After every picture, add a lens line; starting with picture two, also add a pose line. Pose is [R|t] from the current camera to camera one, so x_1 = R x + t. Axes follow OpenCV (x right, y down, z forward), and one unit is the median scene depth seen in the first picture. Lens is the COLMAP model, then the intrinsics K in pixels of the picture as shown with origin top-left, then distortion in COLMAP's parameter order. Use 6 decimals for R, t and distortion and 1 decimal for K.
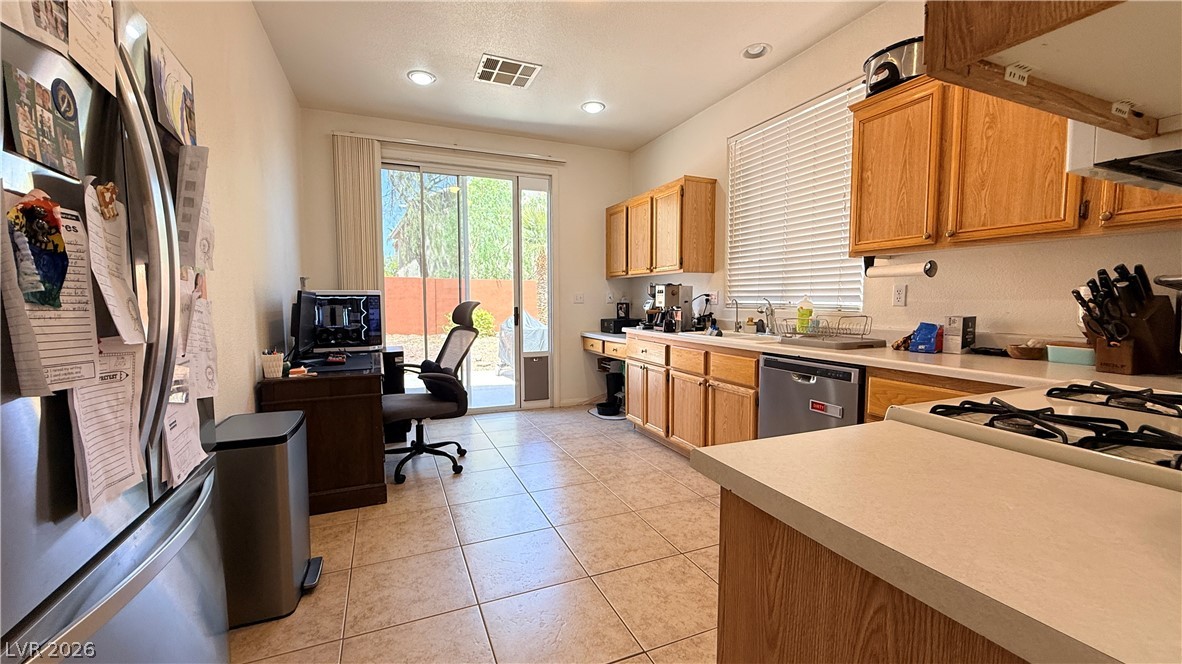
lens RADIAL K [[468.7, 0, 586.5], [0, 468.7, 330.1], [0, 0, 1]] dist [-0.000411, -0.000377]
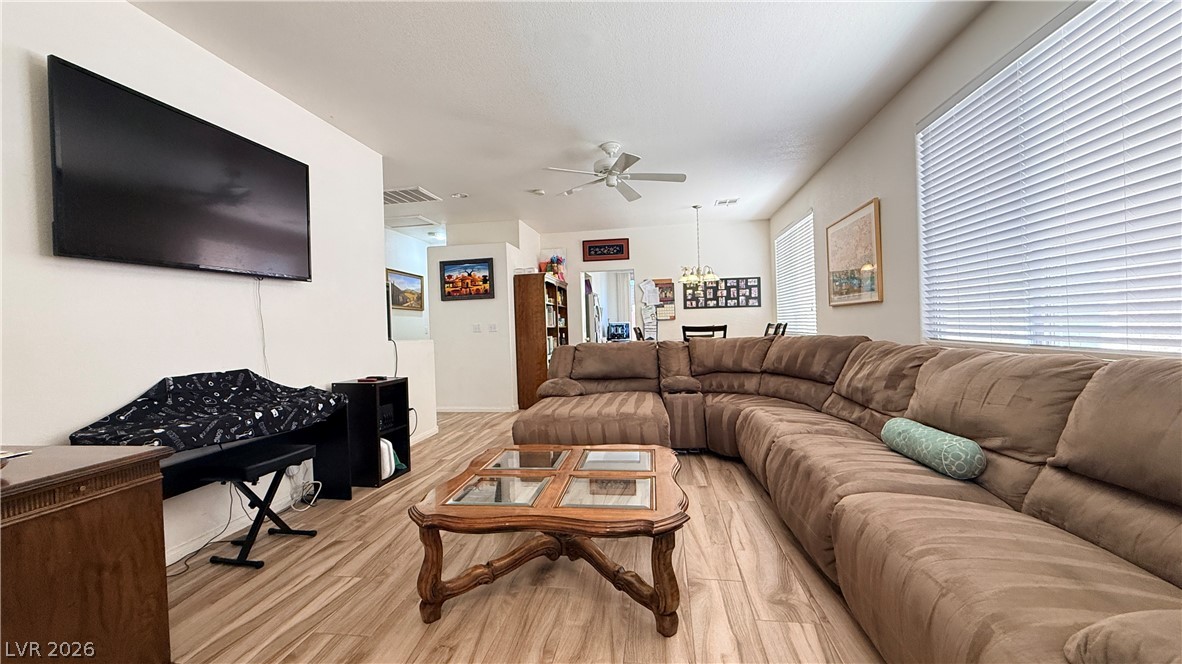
lens RADIAL K [[468.7, 0, 583.7], [0, 468.7, 330.1], [0, 0, 1]] dist [-0.000411, -0.000377]
pose [[0.842610, -0.019409, -0.538174, 0.809410], [-0.006272, 0.998929, -0.045846, 0.095312], [0.538487, 0.042006, 0.841586, -1.479332]]
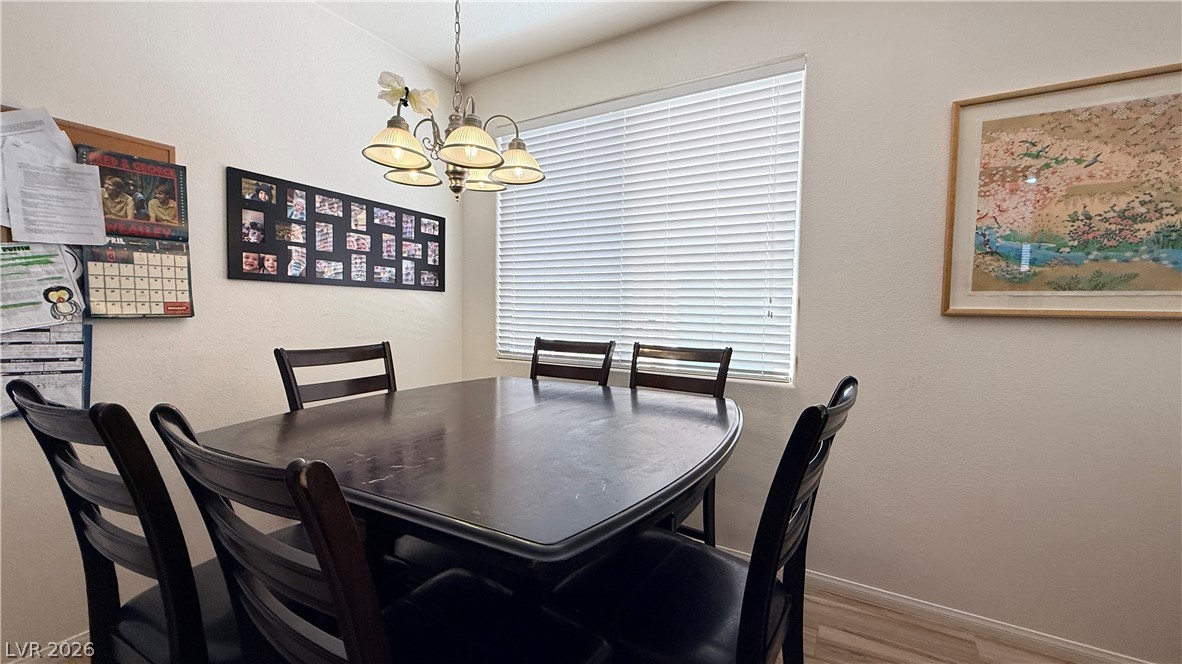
lens RADIAL K [[468.7, 0, 585.1], [0, 468.7, 333.1], [0, 0, 1]] dist [-0.000411, -0.000377]
pose [[0.800536, -0.017762, 0.599022, 0.238185], [0.023543, 0.999721, -0.001819, 0.005165], [-0.598822, 0.015559, 0.800731, -0.479476]]
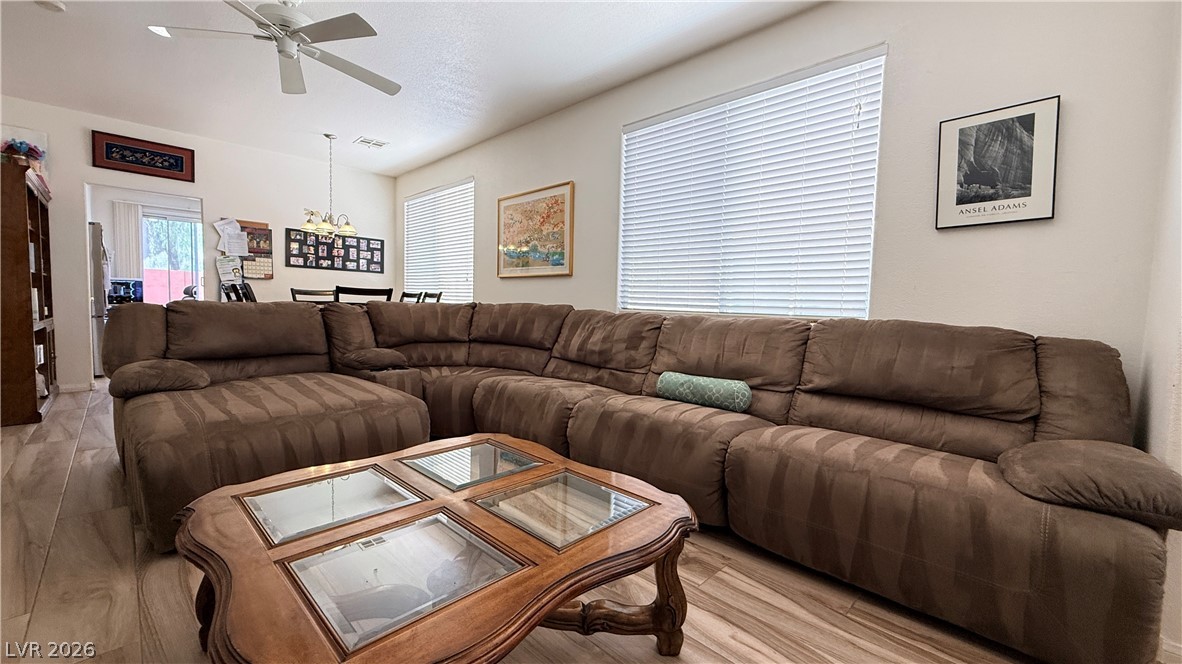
lens RADIAL K [[468.7, 0, 585.9], [0, 468.7, 331.9], [0, 0, 1]] dist [-0.000411, -0.000377]
pose [[0.927646, 0.006914, 0.373397, 0.507800], [-0.006875, 0.999975, -0.001436, 0.115335], [-0.373398, -0.001235, 0.927670, -1.380084]]
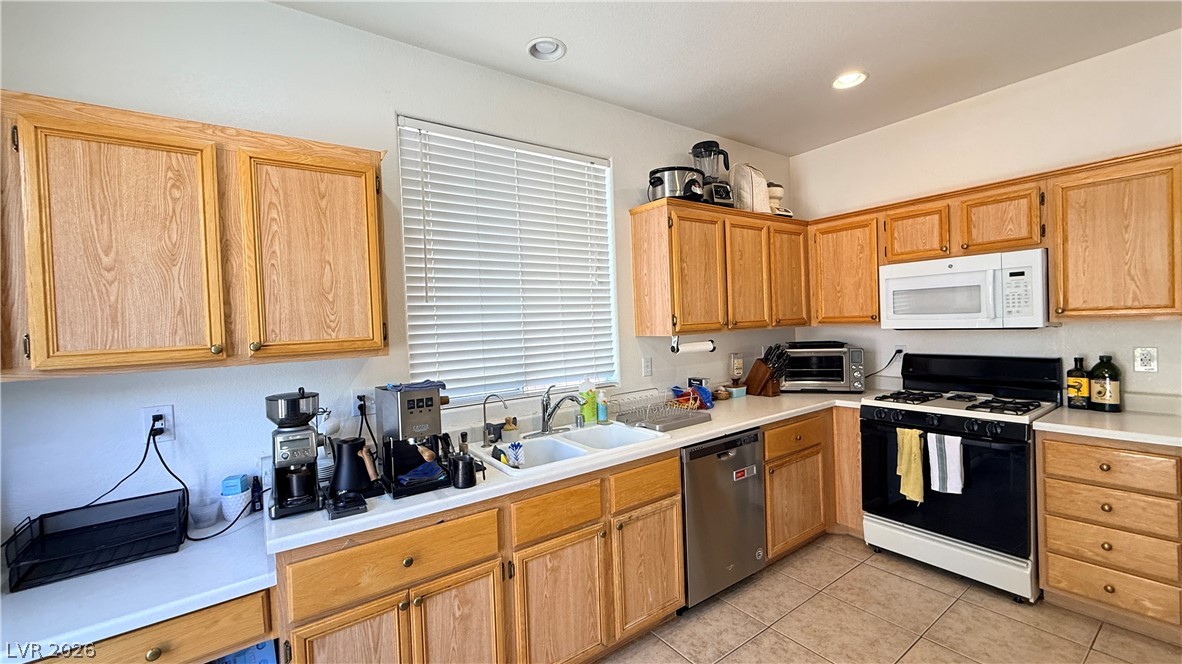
lens RADIAL K [[468.7, 0, 586.9], [0, 468.7, 331.5], [0, 0, 1]] dist [-0.000411, -0.000377]
pose [[-0.208702, -0.011445, 0.977912, -0.476452], [0.104501, 0.993946, 0.033935, -0.232958], [-0.972380, 0.109275, -0.206243, 1.478429]]
